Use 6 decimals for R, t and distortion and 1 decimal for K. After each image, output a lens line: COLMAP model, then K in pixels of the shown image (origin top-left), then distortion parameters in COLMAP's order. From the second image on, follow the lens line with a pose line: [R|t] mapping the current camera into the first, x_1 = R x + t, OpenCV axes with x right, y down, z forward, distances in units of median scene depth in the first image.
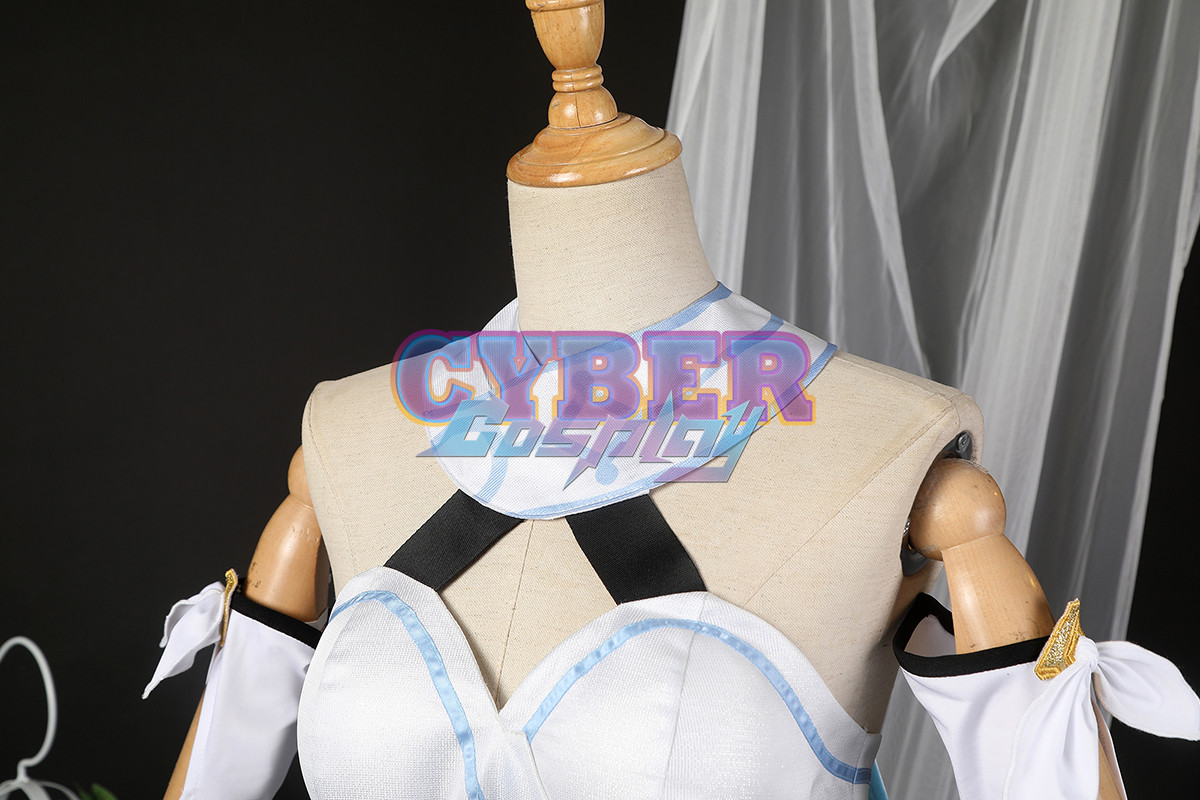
lens RADIAL K [[1538.8, 0, 600.0], [0, 1538.8, 400.0], [0, 0, 1]] dist [0.049783, 0.105390]
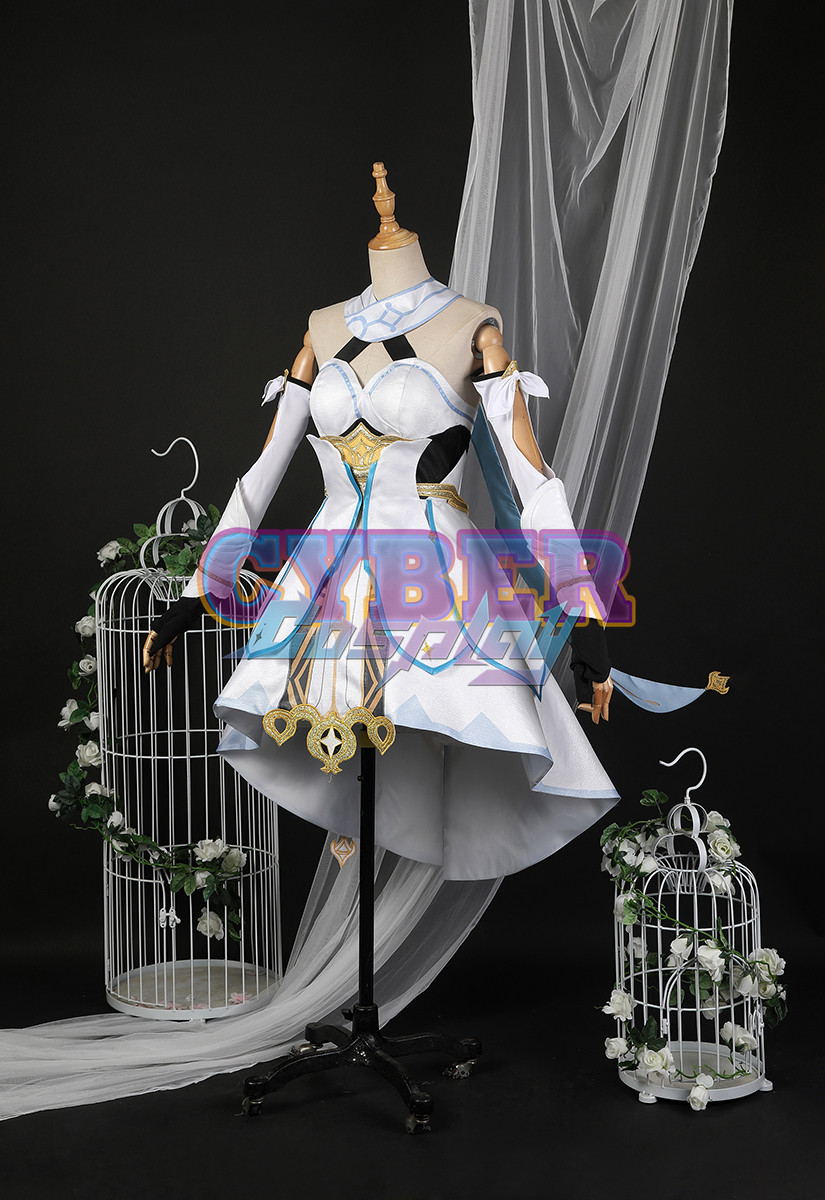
lens RADIAL K [[1840.7, 0, 372.5], [0, 1840.7, 563.4], [0, 0, 1]] dist [0.042899, -0.071935]
pose [[0.992821, 0.010869, -0.119111, 0.478746], [-0.003537, 0.998095, 0.061598, 0.330382], [0.119554, -0.060735, 0.990968, -3.352120]]
